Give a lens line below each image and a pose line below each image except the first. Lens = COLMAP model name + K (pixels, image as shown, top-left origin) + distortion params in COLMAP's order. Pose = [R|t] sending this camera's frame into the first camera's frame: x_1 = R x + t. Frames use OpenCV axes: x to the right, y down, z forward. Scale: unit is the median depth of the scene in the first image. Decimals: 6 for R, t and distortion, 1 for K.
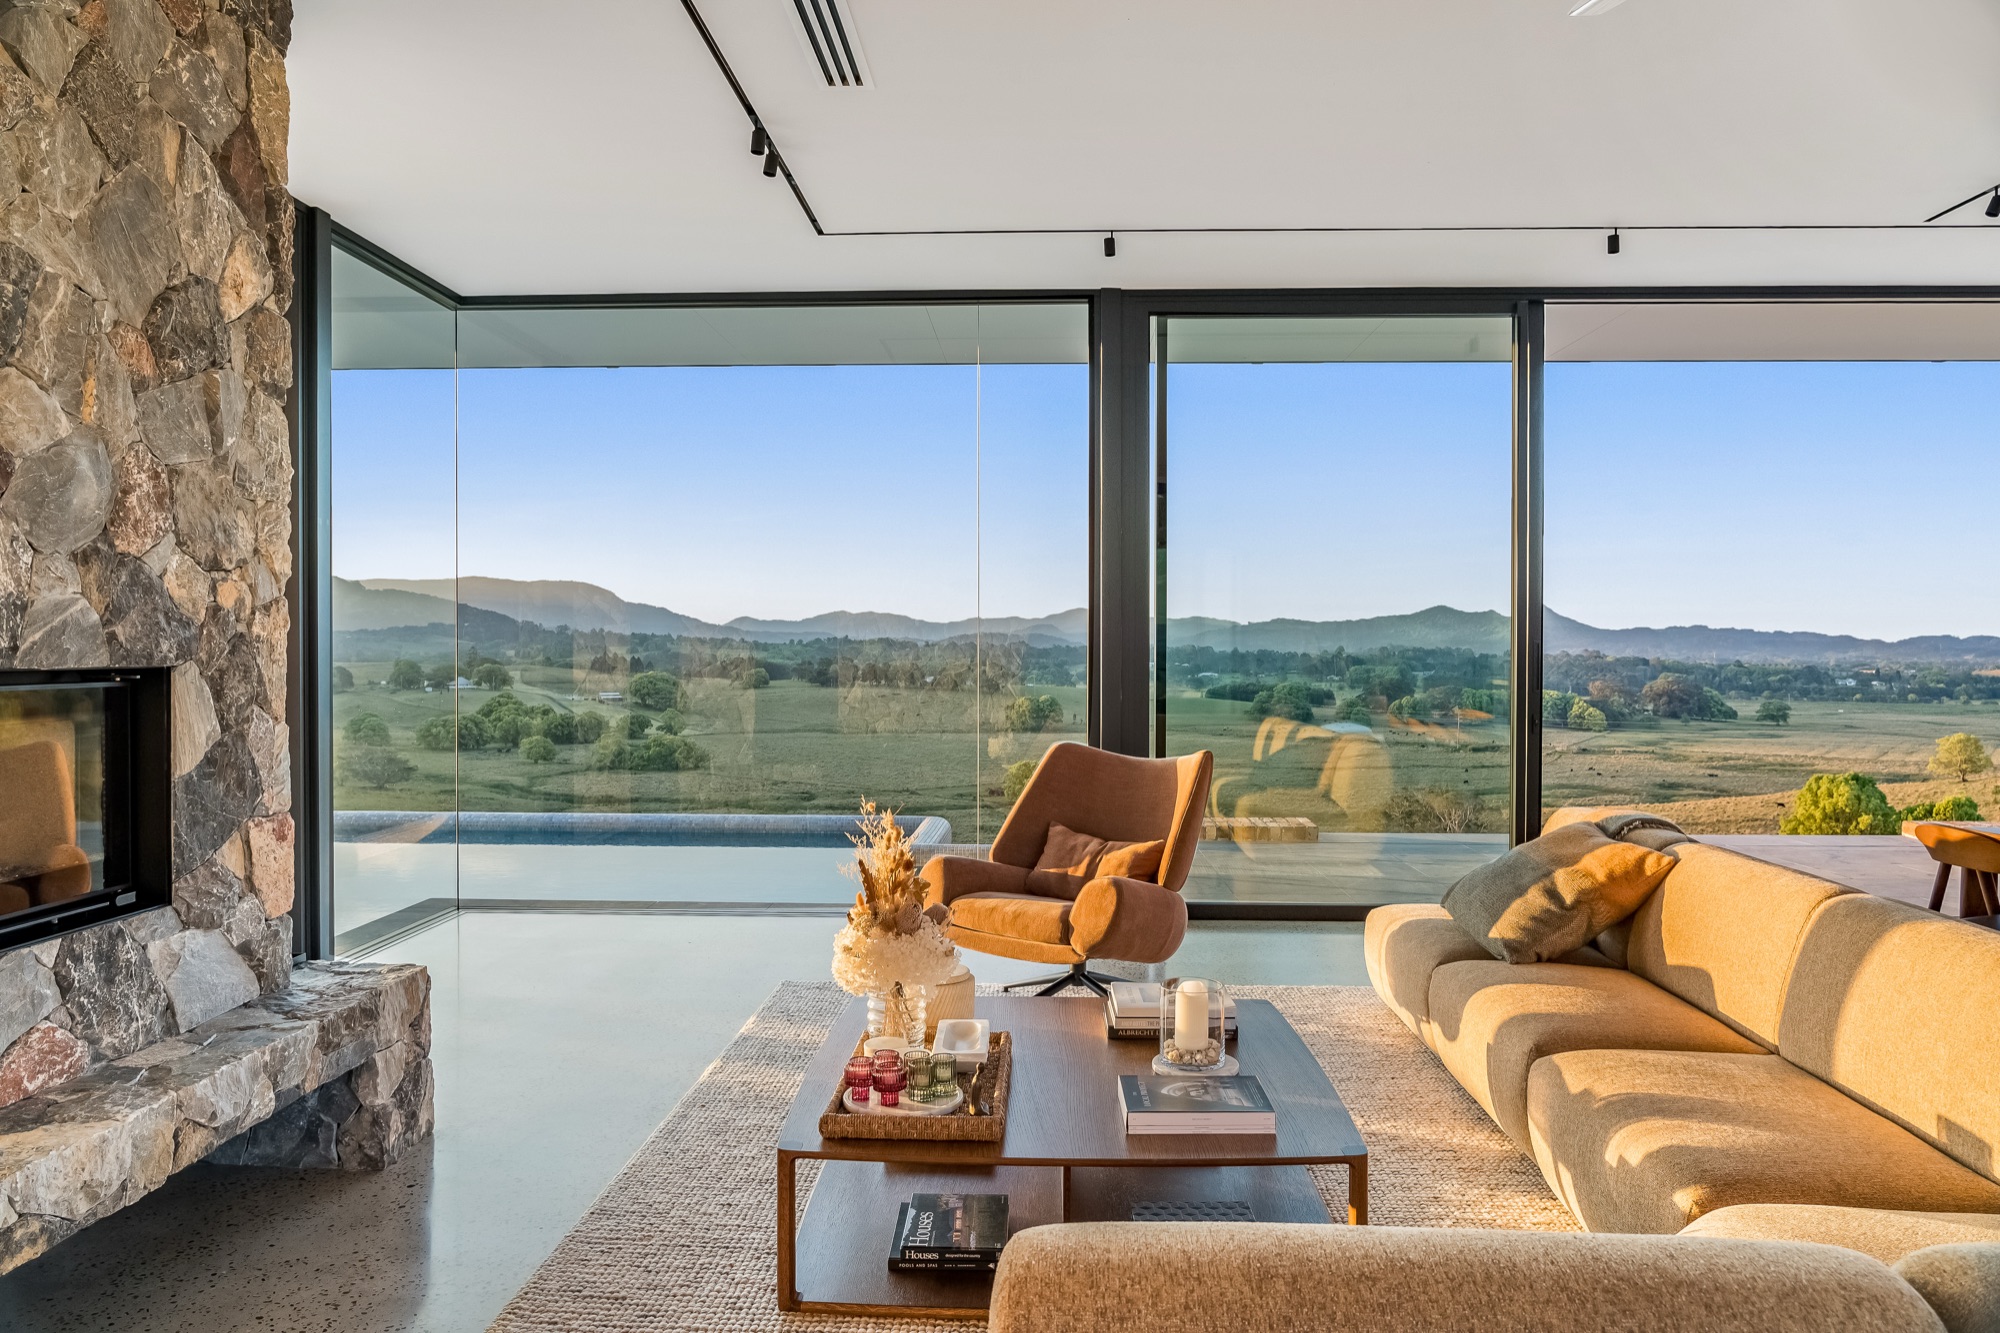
lens RADIAL K [[1344.3, 0, 997.1], [0, 1344.3, 662.0], [0, 0, 1]] dist [-0.012791, 0.010043]
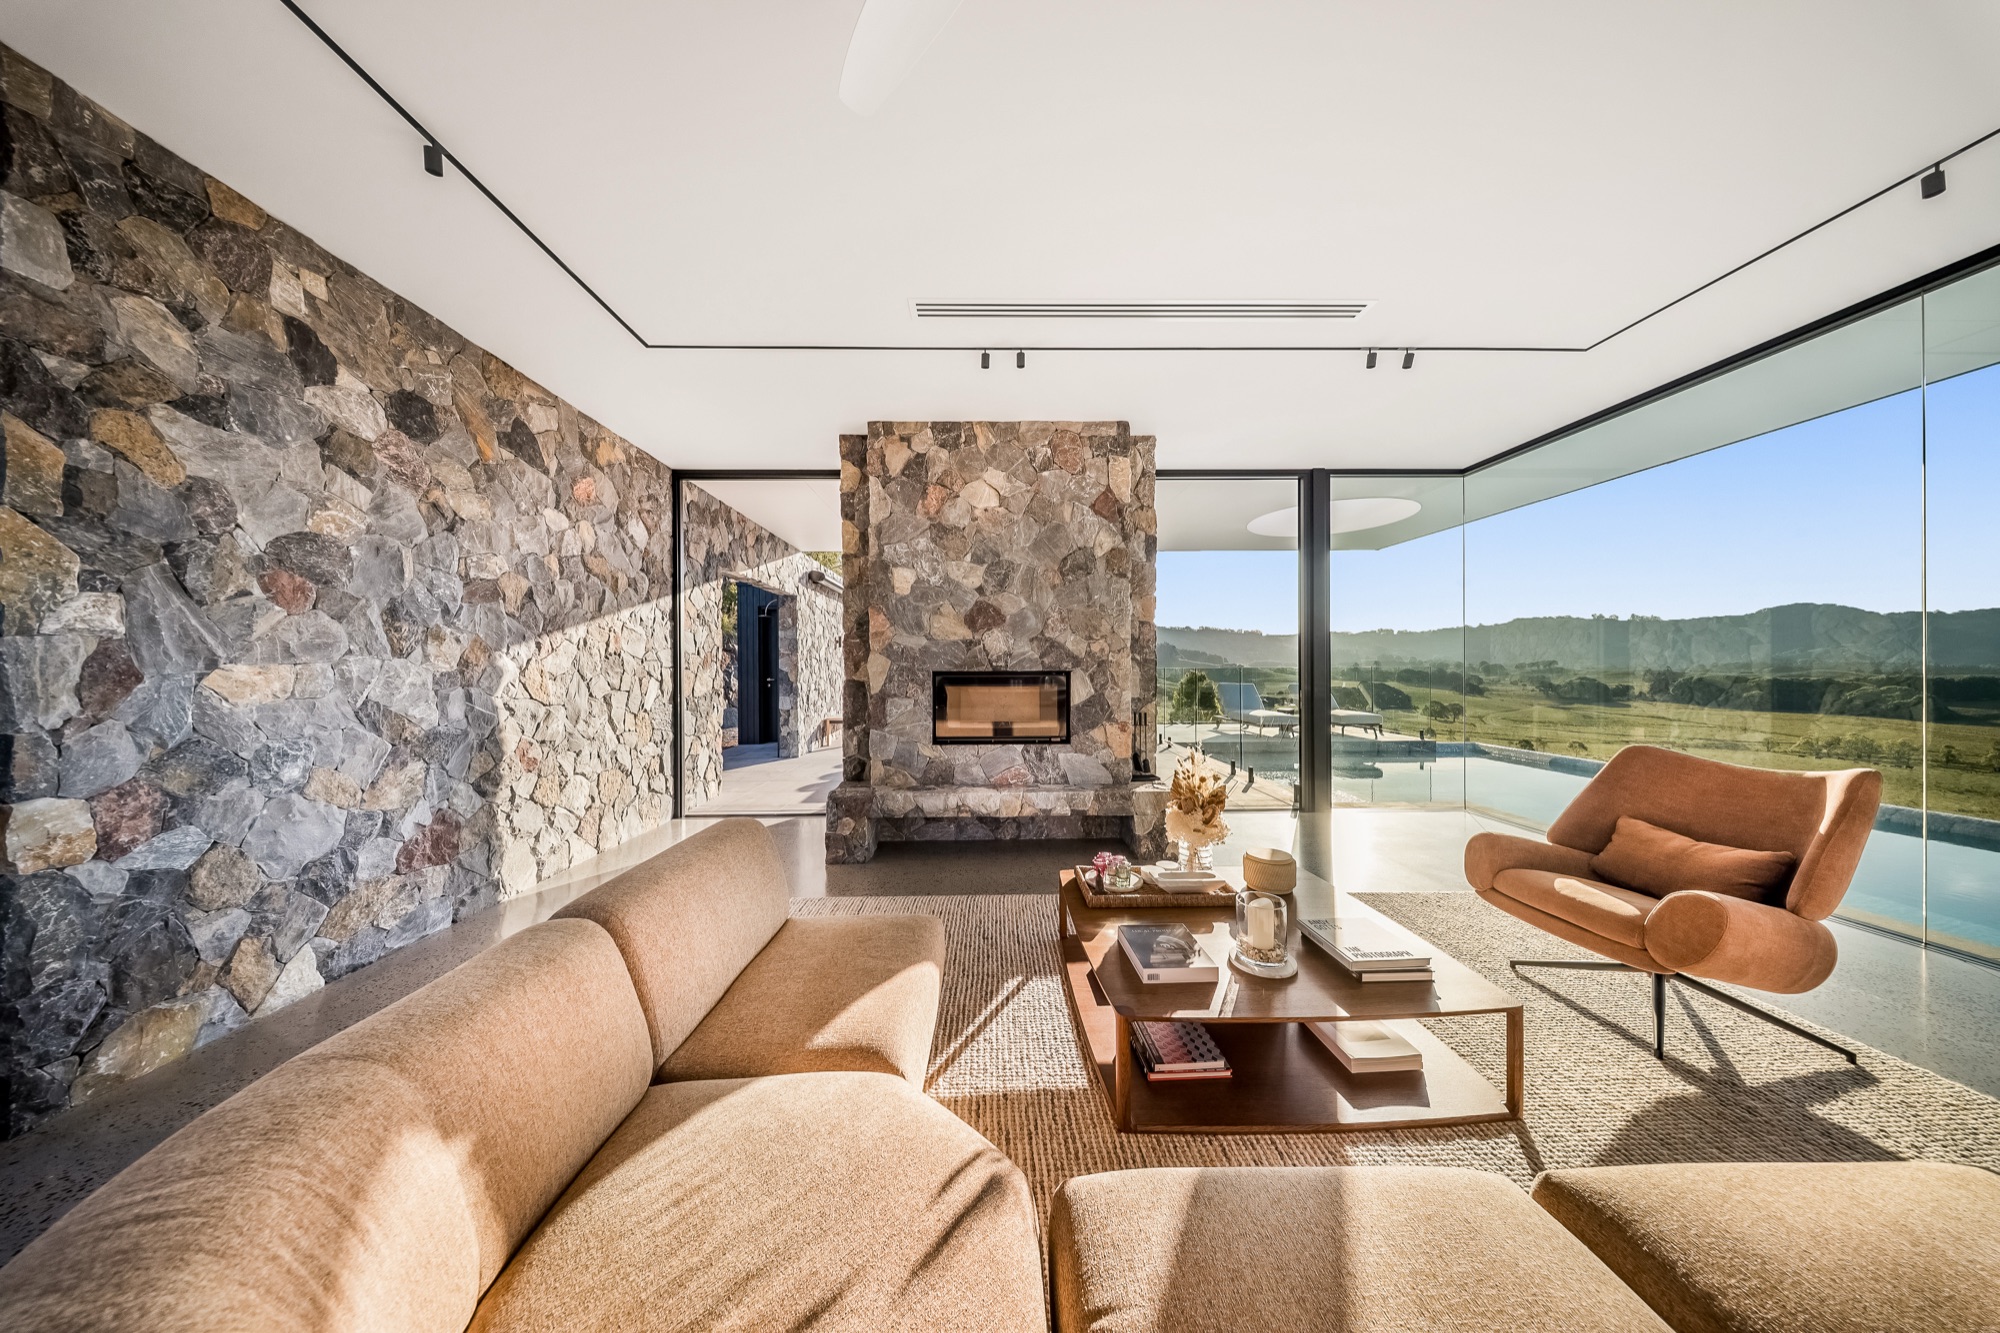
lens RADIAL K [[587.2, 0, 992.4], [0, 587.2, 670.4], [0, 0, 1]] dist [0.000765, -0.000252]
pose [[0.064367, 0.001773, -0.997925, 0.731339], [-0.005040, 0.999986, 0.001452, 0.001356], [0.997914, 0.004936, 0.064375, 0.667610]]
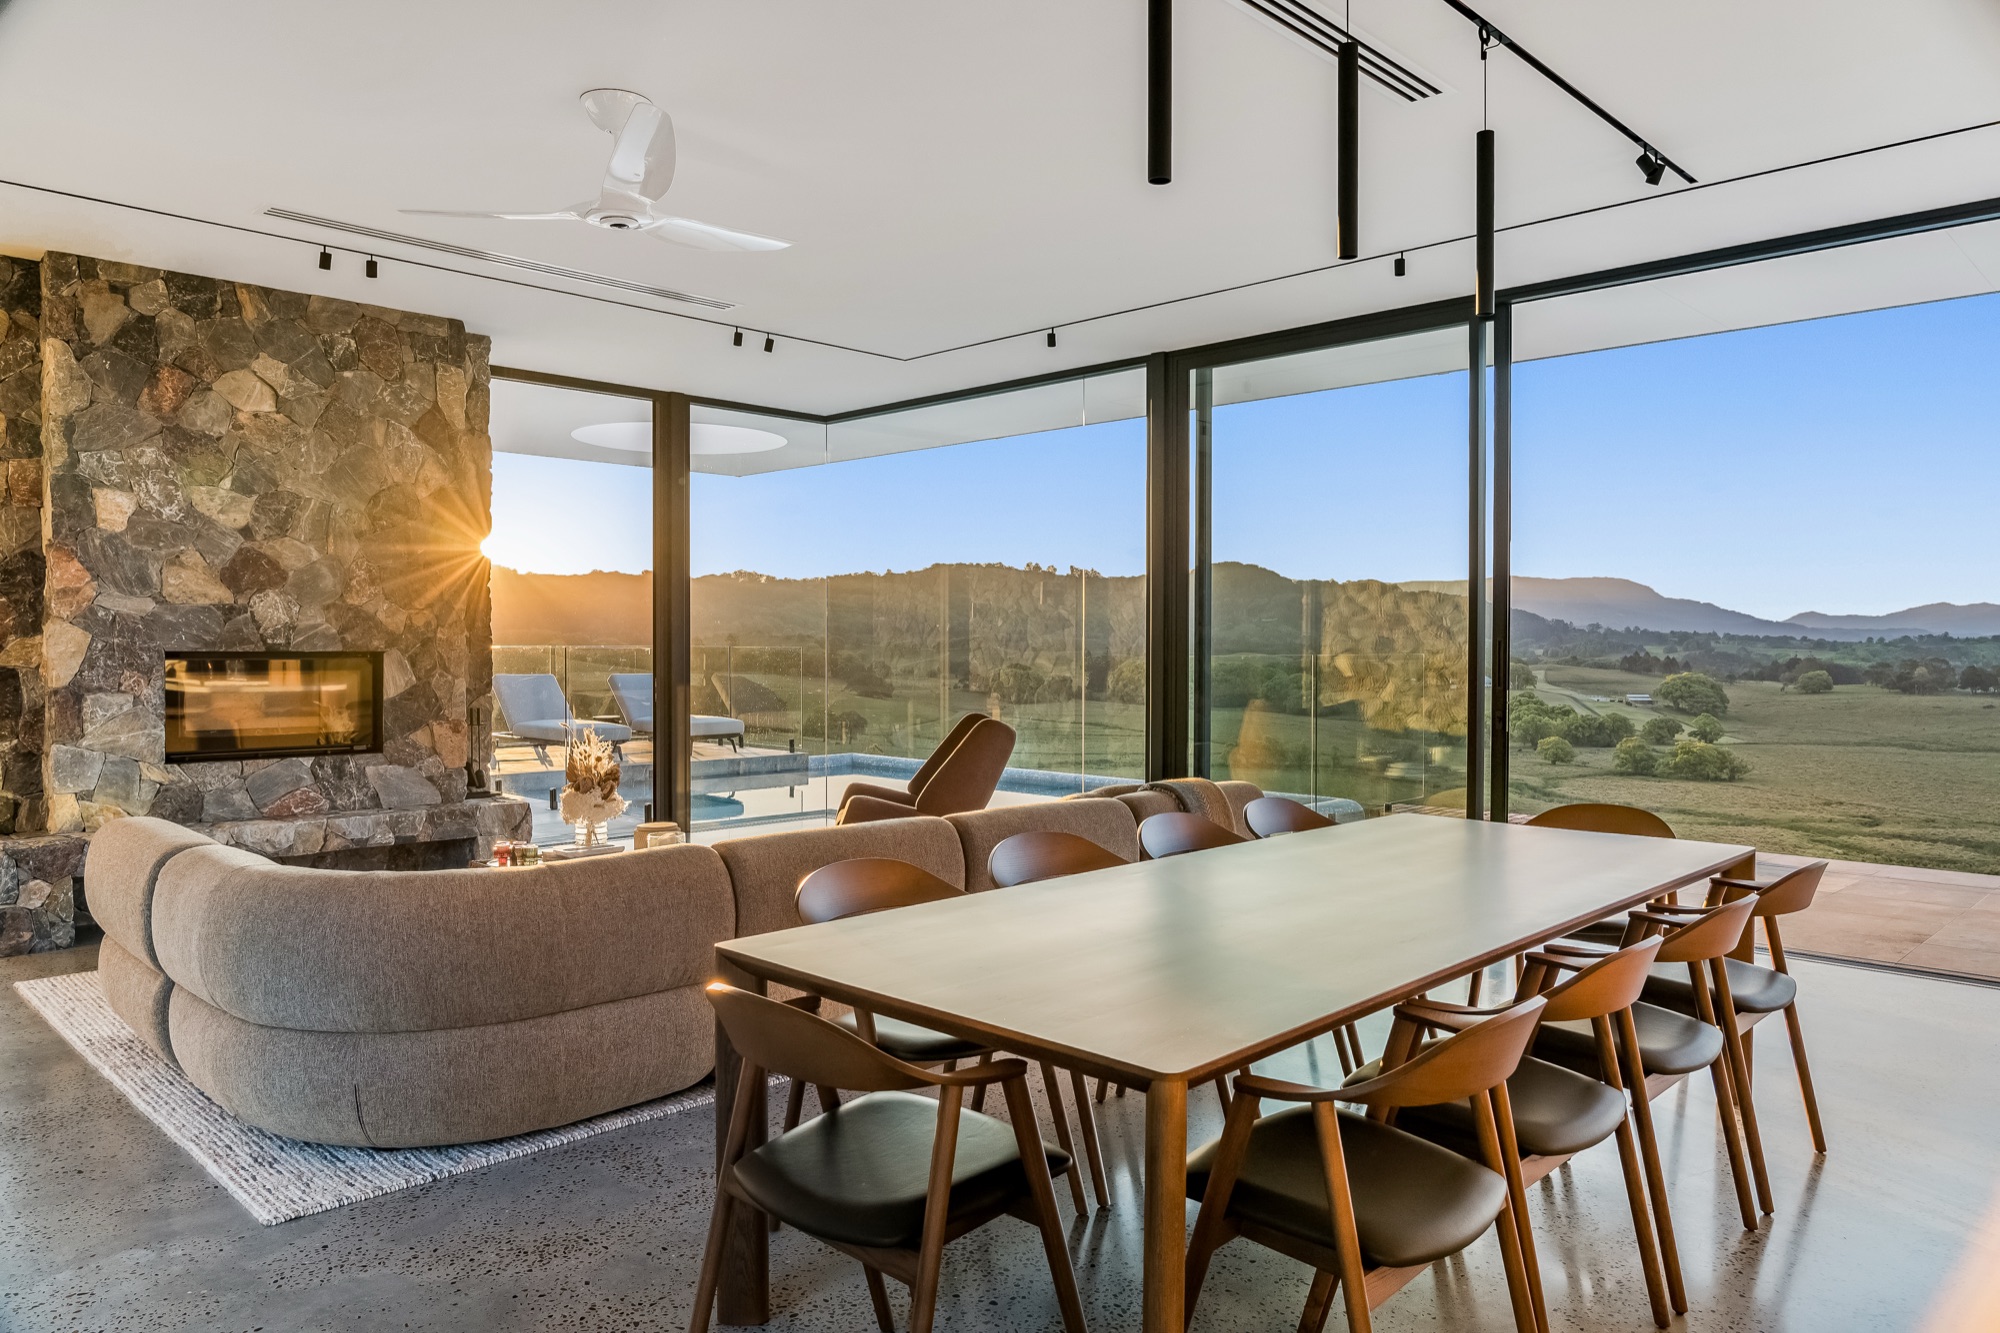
lens RADIAL K [[1344.3, 0, 1003.7], [0, 1344.3, 663.9], [0, 0, 1]] dist [-0.012791, 0.010043]
pose [[0.746870, 0.009875, -0.664897, 1.630764], [-0.008366, 0.999950, 0.005453, 0.003080], [0.664917, 0.001490, 0.746916, -0.029490]]
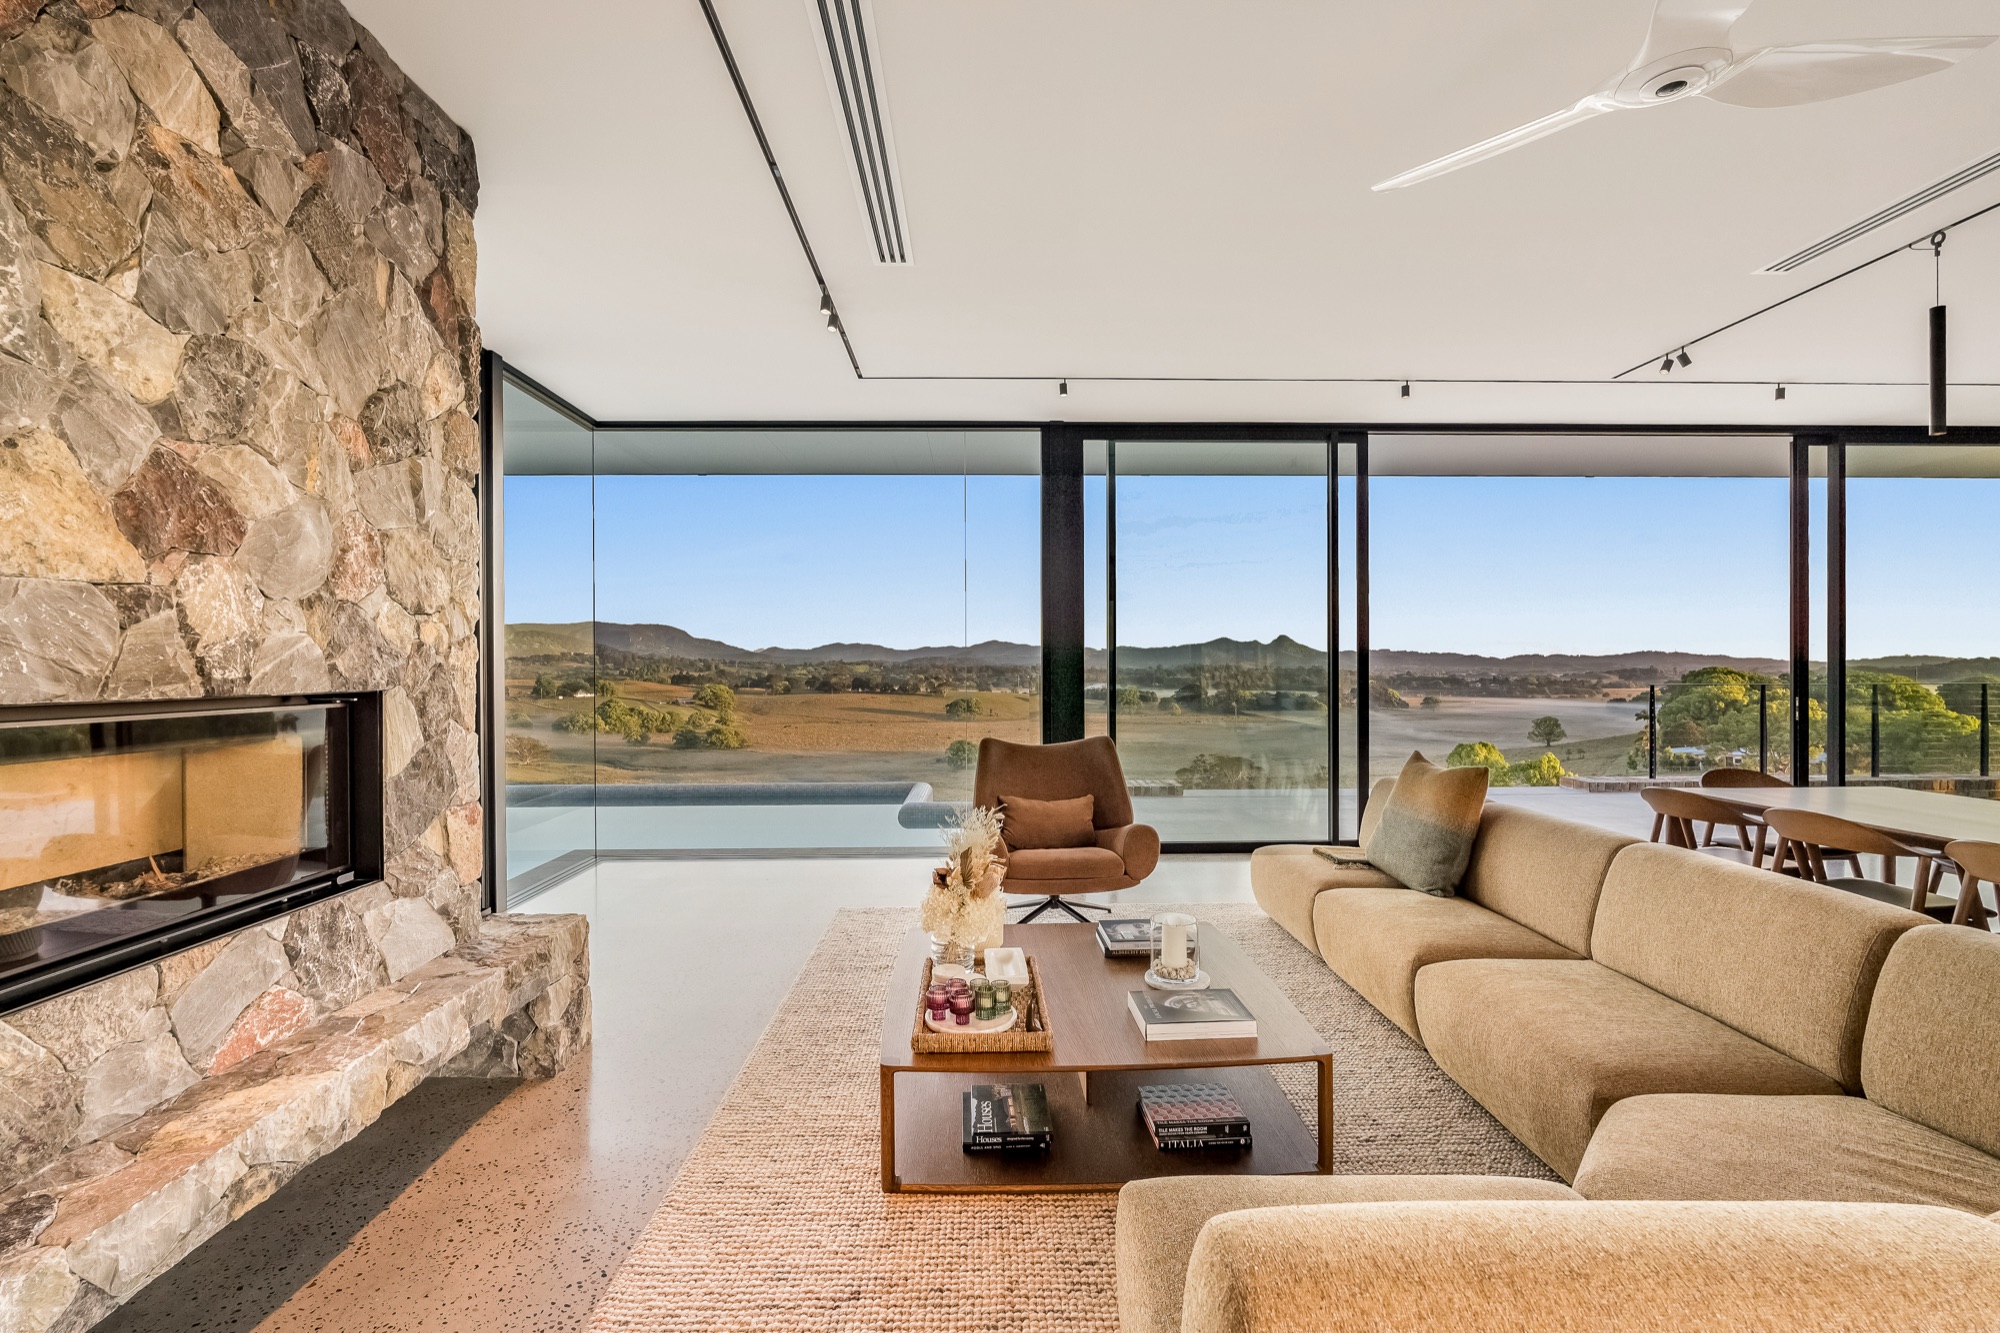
lens RADIAL K [[868.7, 0, 997.6], [0, 868.7, 668.6], [0, 0, 1]] dist [-0.003874, 0.000826]
pose [[0.997739, -0.007061, 0.066838, -0.088845], [0.007598, 0.999941, -0.007778, -0.006148], [-0.066779, 0.008268, 0.997734, 0.139246]]
